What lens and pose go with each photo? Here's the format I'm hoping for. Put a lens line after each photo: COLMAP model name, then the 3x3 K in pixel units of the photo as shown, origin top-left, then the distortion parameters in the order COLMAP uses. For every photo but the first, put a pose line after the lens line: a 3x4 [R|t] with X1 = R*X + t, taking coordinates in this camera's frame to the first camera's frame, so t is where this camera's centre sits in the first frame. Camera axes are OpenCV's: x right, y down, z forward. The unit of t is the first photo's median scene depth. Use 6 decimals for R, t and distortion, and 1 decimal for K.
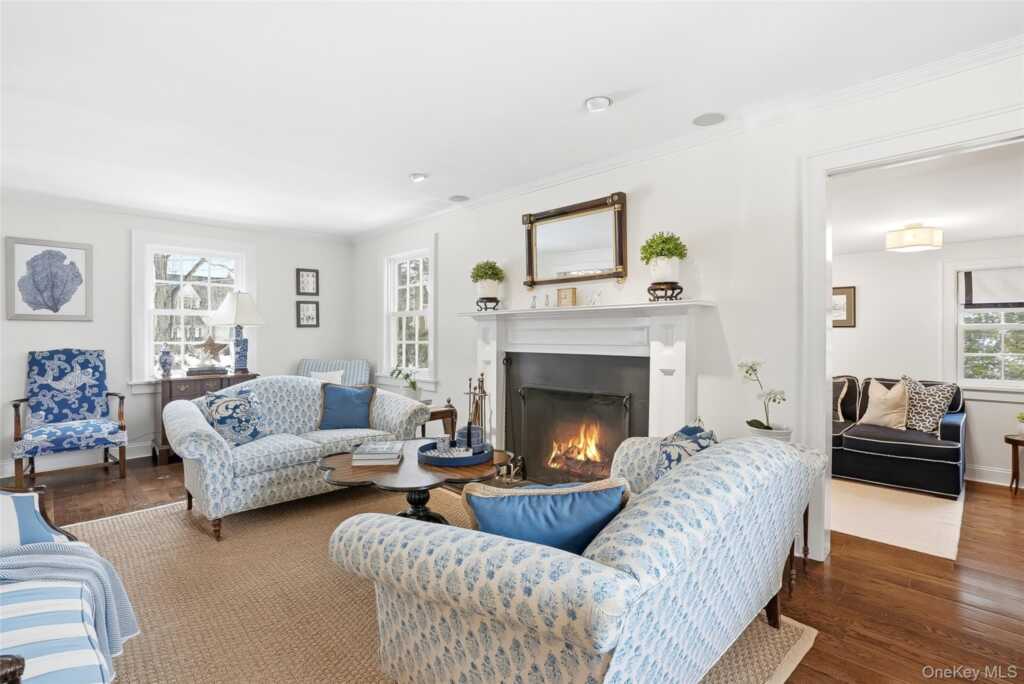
lens RADIAL K [[480.3, 0, 518.3], [0, 480.3, 332.4], [0, 0, 1]] dist [-0.001905, -0.000126]
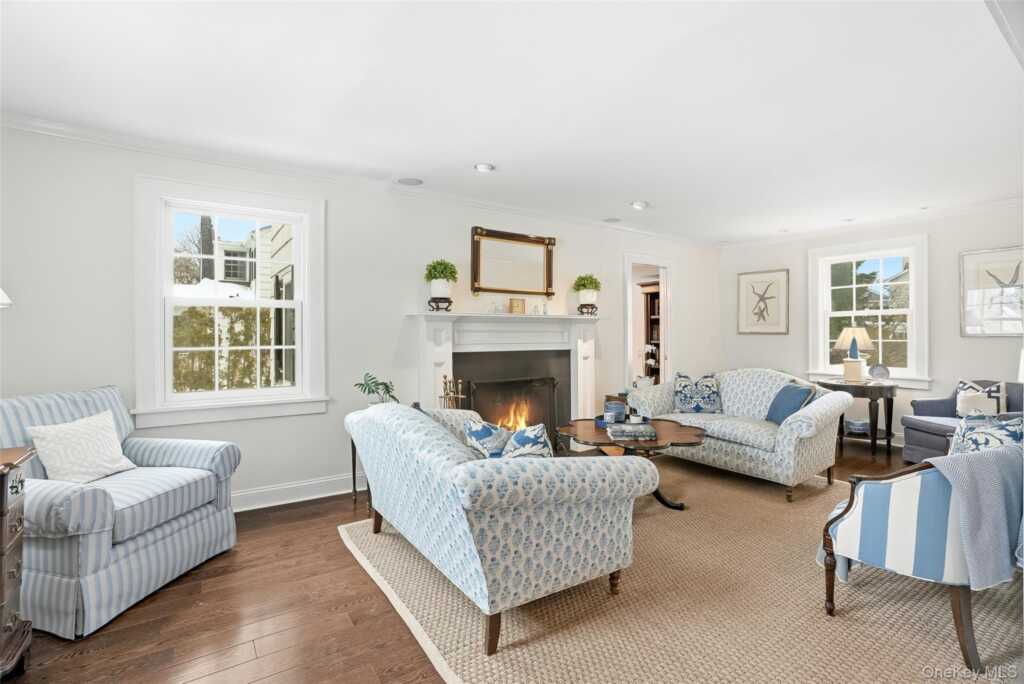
lens RADIAL K [[480.3, 0, 518.3], [0, 480.3, 332.4], [0, 0, 1]] dist [-0.001905, -0.000126]
pose [[0.188662, 0.007050, 0.982017, -1.072801], [-0.002370, 0.999975, -0.006723, 0.004755], [-0.982039, -0.001059, 0.188674, 0.718227]]
